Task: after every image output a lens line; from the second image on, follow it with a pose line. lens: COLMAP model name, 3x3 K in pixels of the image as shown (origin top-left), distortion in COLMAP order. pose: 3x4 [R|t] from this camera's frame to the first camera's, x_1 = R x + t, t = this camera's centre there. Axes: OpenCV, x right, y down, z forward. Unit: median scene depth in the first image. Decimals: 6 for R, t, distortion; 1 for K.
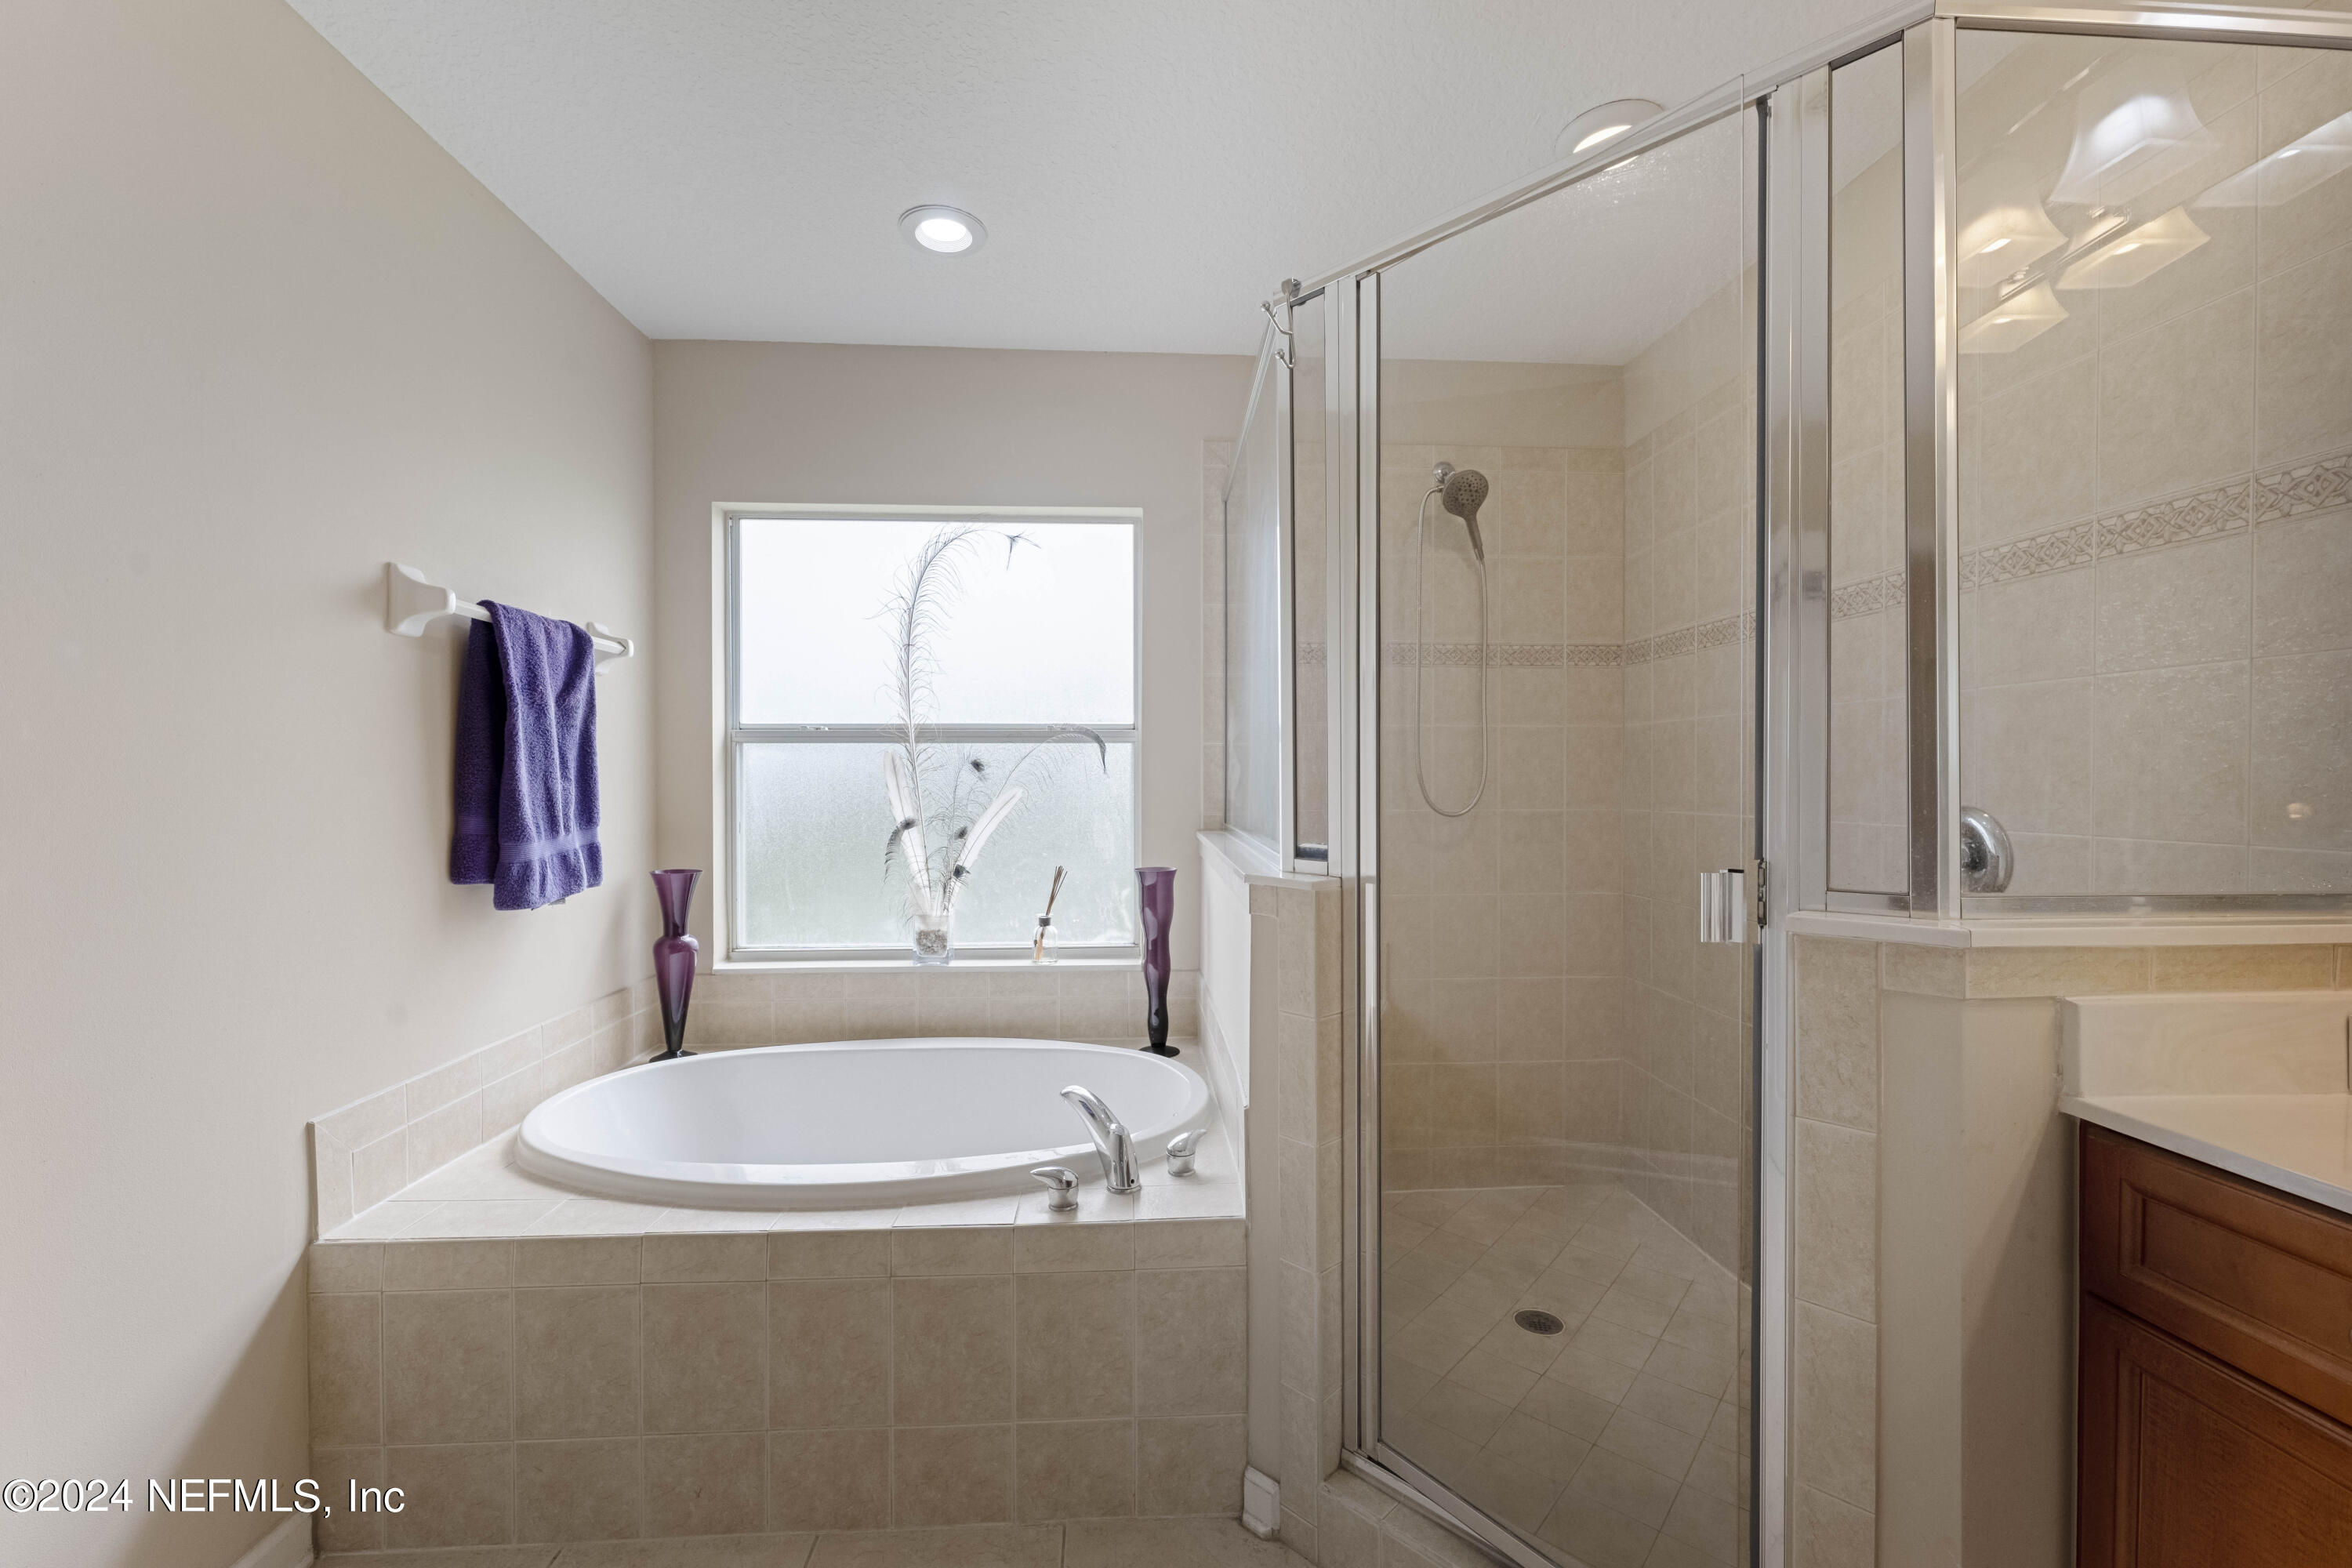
lens RADIAL K [[937.3, 0, 1181.4], [0, 937.3, 797.1], [0, 0, 1]] dist [-0.000630, -0.000213]
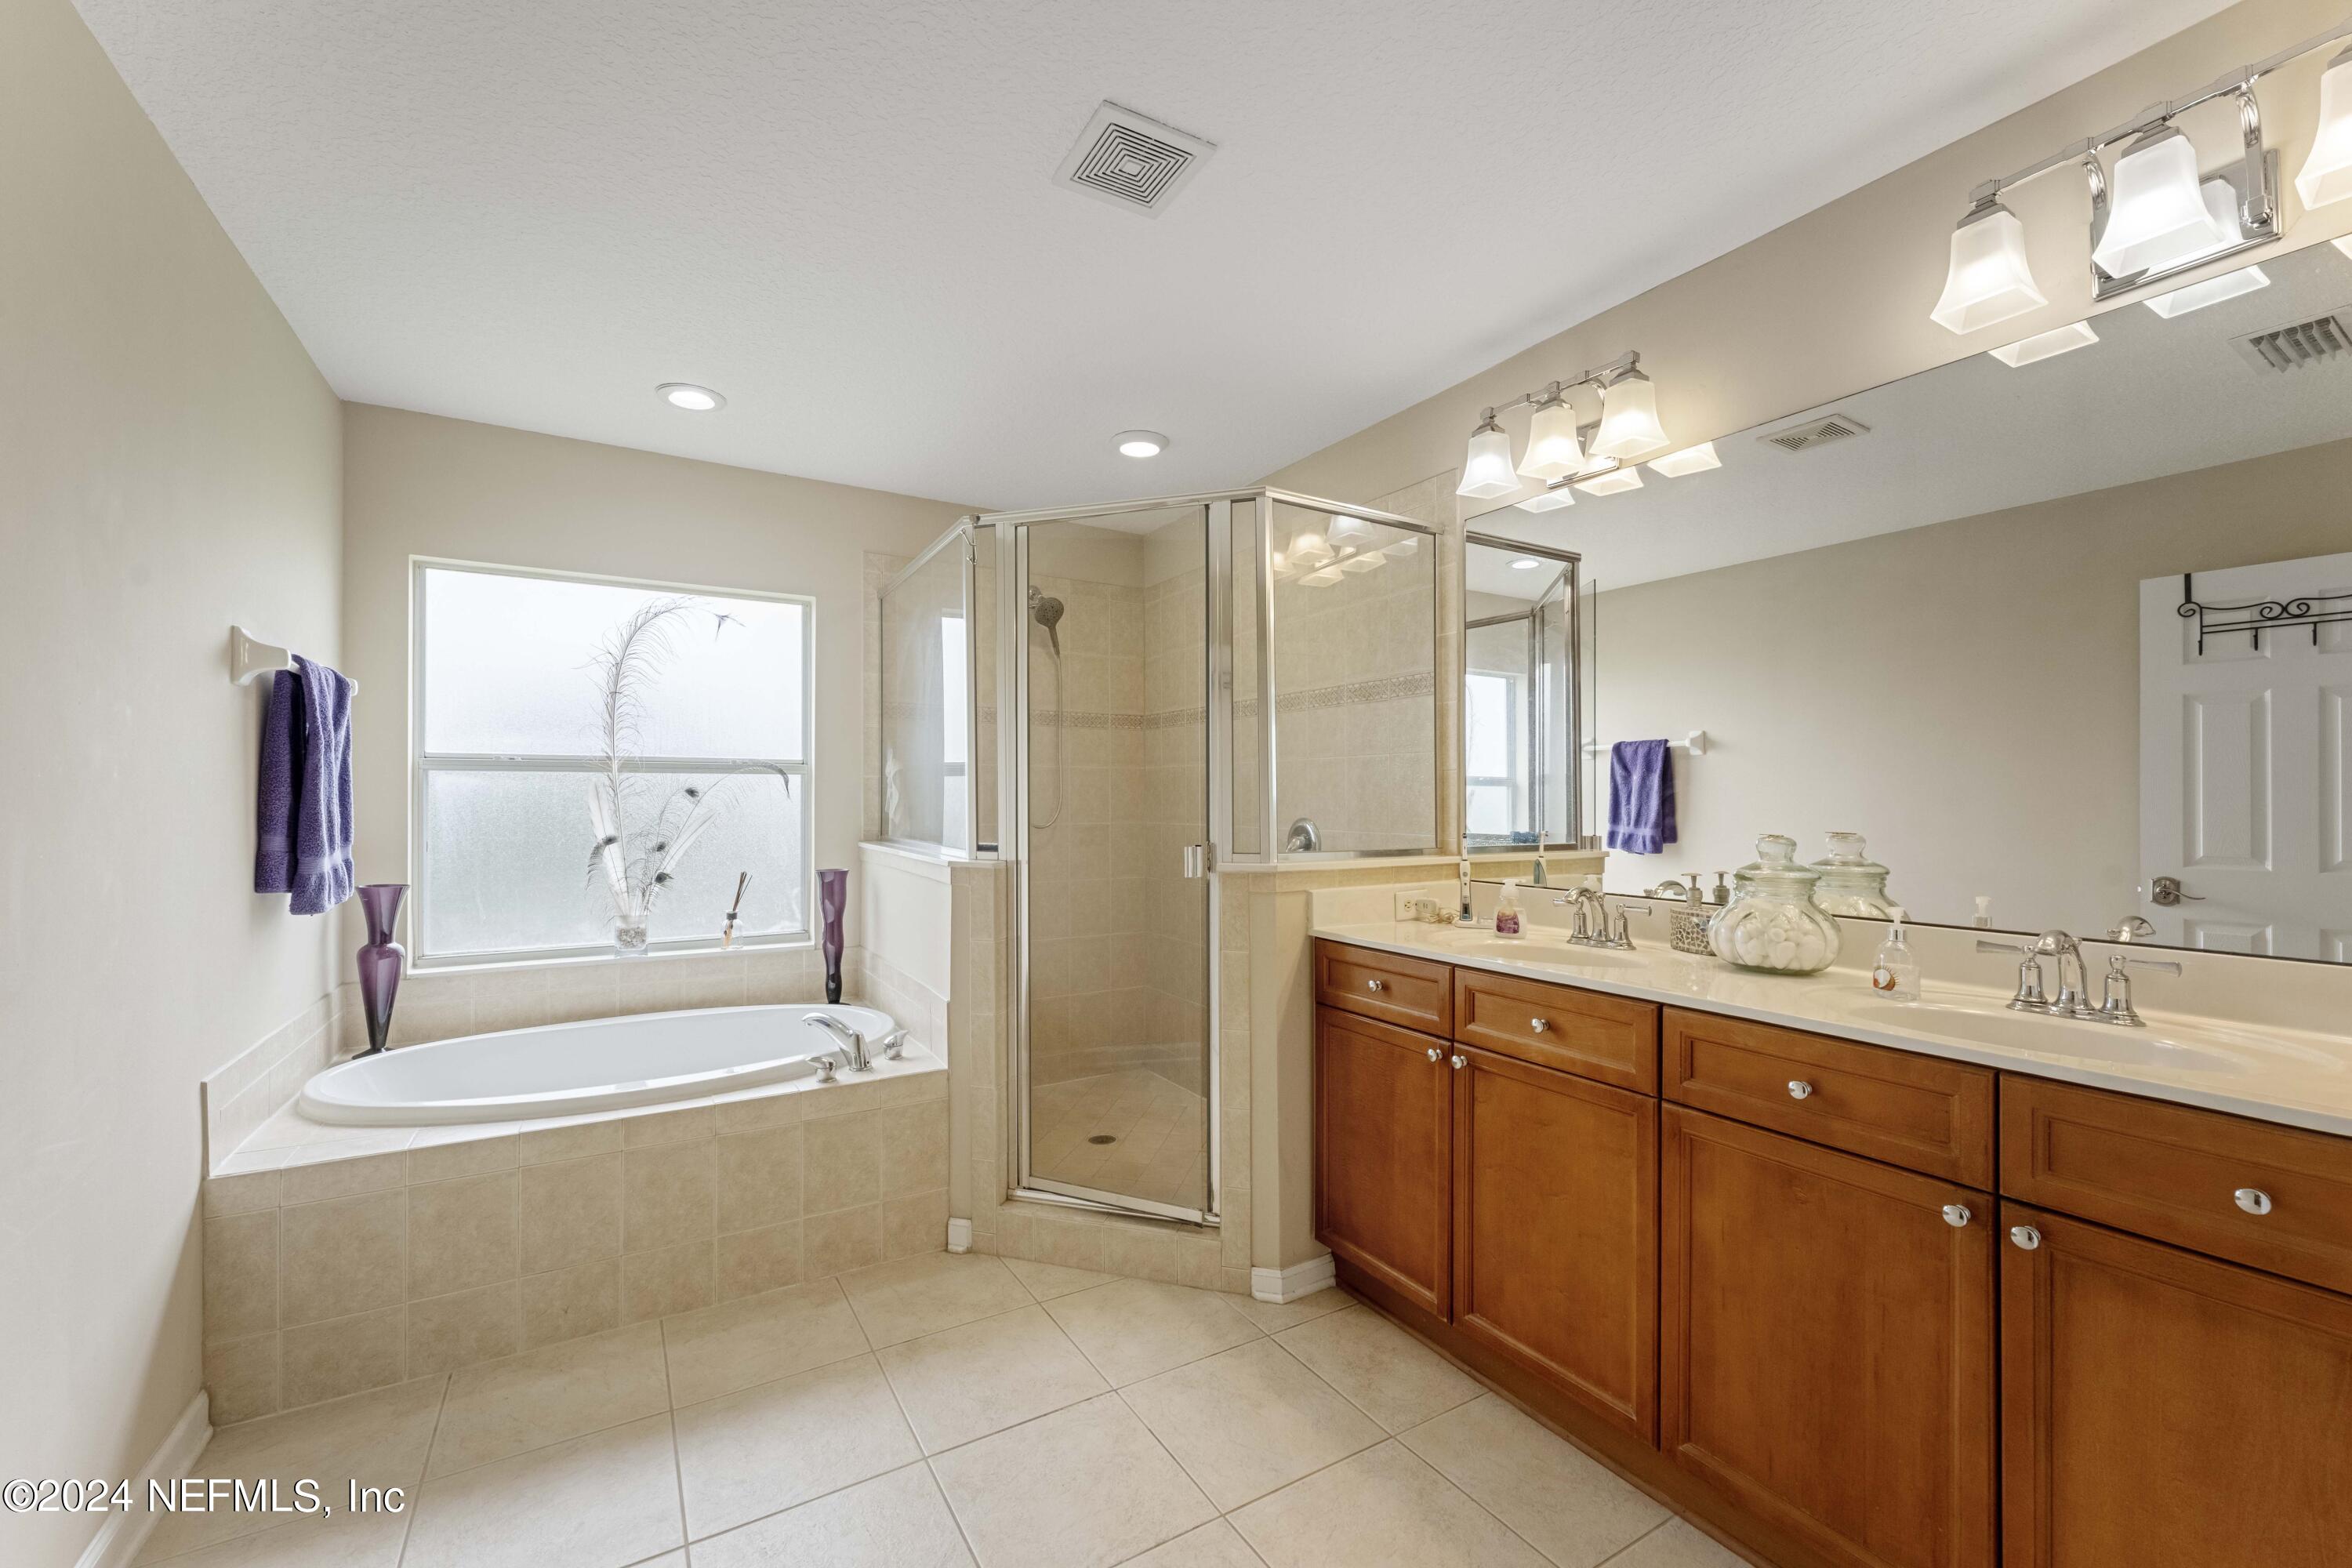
lens RADIAL K [[937.3, 0, 1181.4], [0, 937.3, 797.1], [0, 0, 1]] dist [-0.000630, -0.000213]
pose [[0.881809, 0.003201, 0.471595, -0.299008], [0.006617, 0.999795, -0.019158, 0.001928], [-0.471560, 0.020014, 0.881607, -0.570480]]
